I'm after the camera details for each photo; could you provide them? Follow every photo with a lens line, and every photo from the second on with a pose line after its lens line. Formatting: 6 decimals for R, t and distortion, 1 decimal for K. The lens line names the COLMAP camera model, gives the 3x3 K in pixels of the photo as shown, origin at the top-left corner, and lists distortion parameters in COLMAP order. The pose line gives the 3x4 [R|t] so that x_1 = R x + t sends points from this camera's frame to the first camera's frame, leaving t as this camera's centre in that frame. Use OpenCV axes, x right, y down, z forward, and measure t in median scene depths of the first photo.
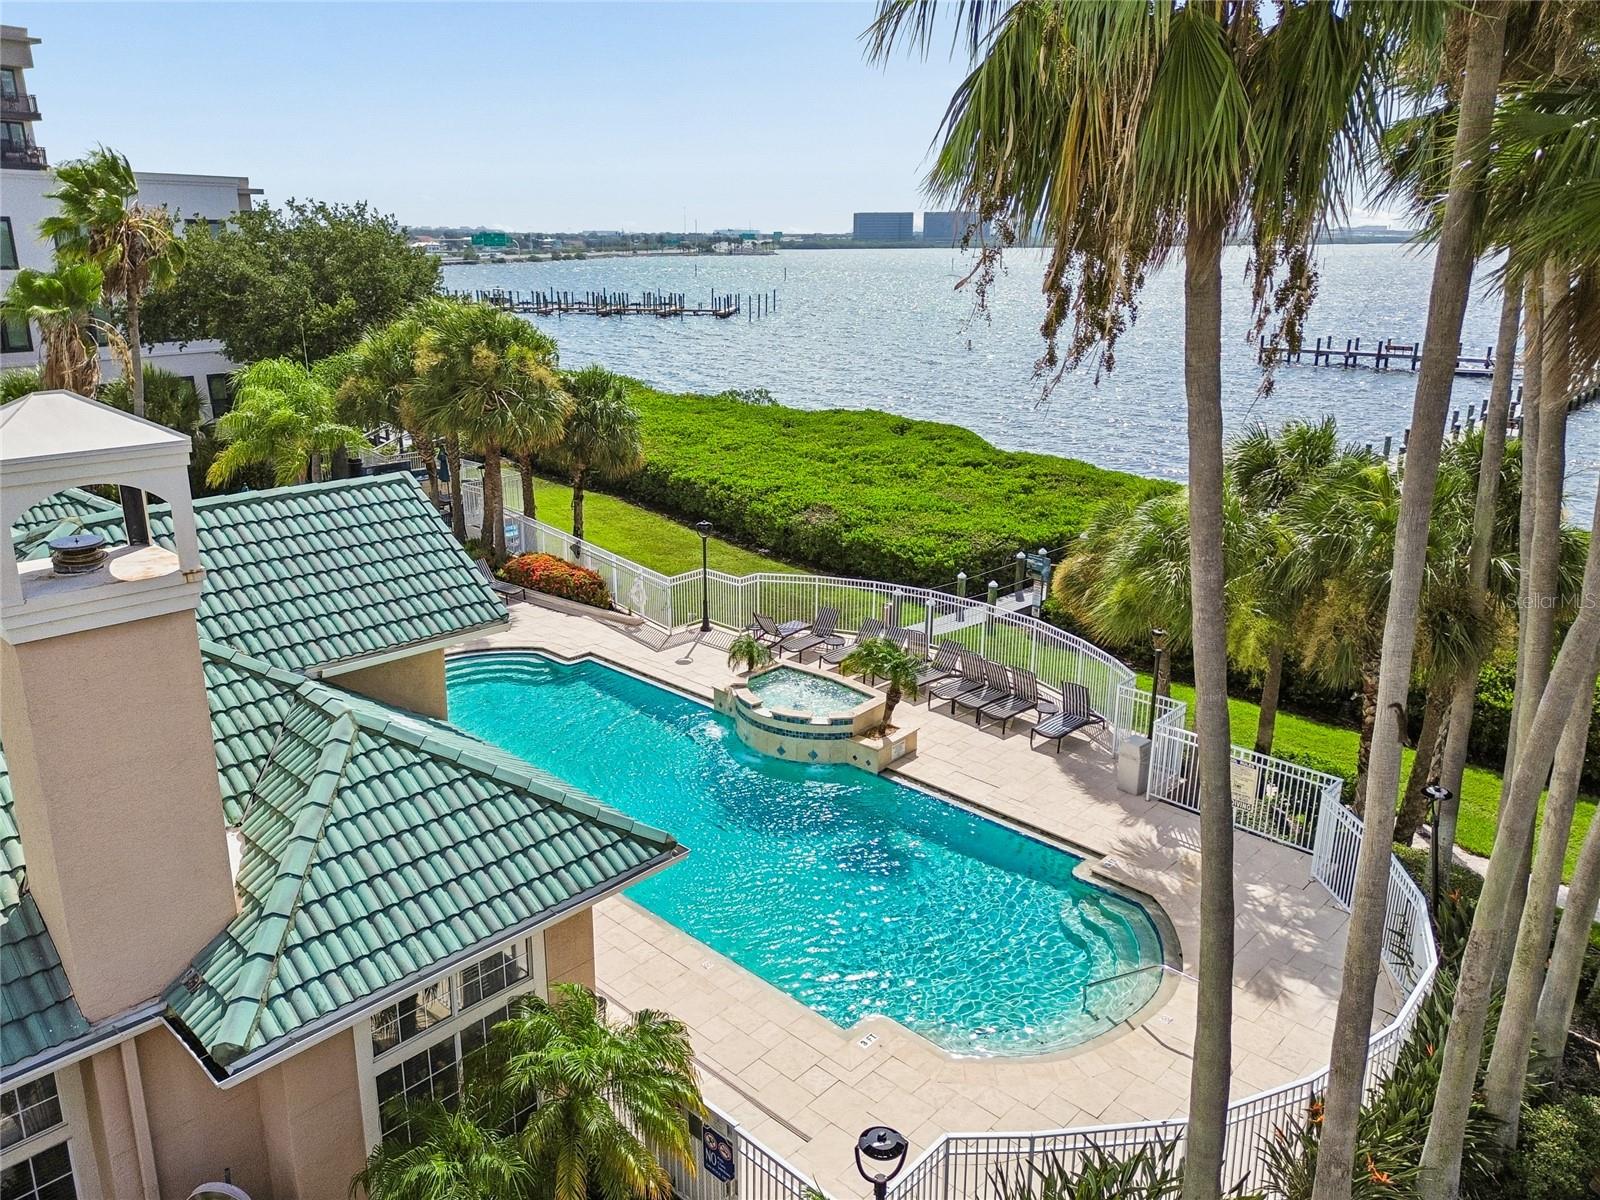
lens RADIAL K [[1134.1, 0, 800.0], [0, 1134.1, 600.0], [0, 0, 1]] dist [0.050336, -0.041332]
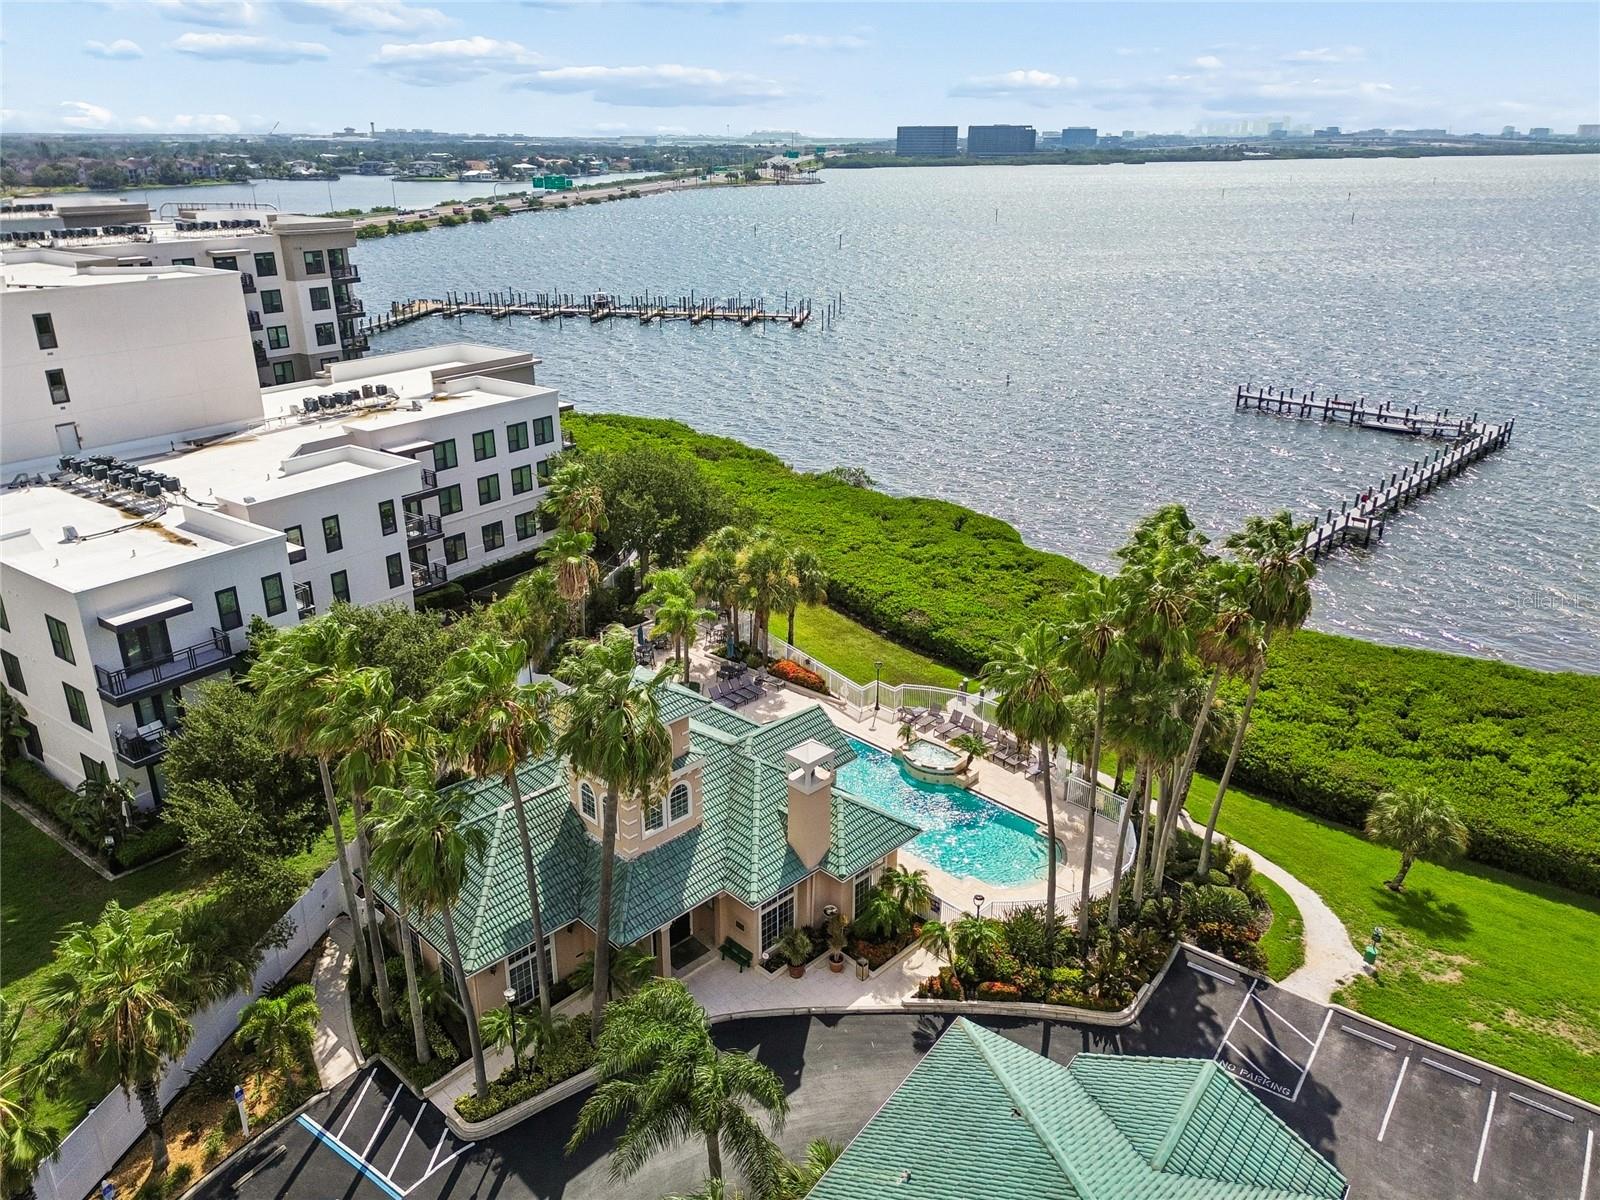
lens RADIAL K [[1134.1, 0, 800.0], [0, 1134.1, 600.0], [0, 0, 1]] dist [0.050336, -0.041332]
pose [[0.999525, 0.006452, -0.030119, -0.184550], [-0.004017, 0.996770, 0.080208, -0.389977], [0.030539, -0.080049, 0.996323, -1.249377]]
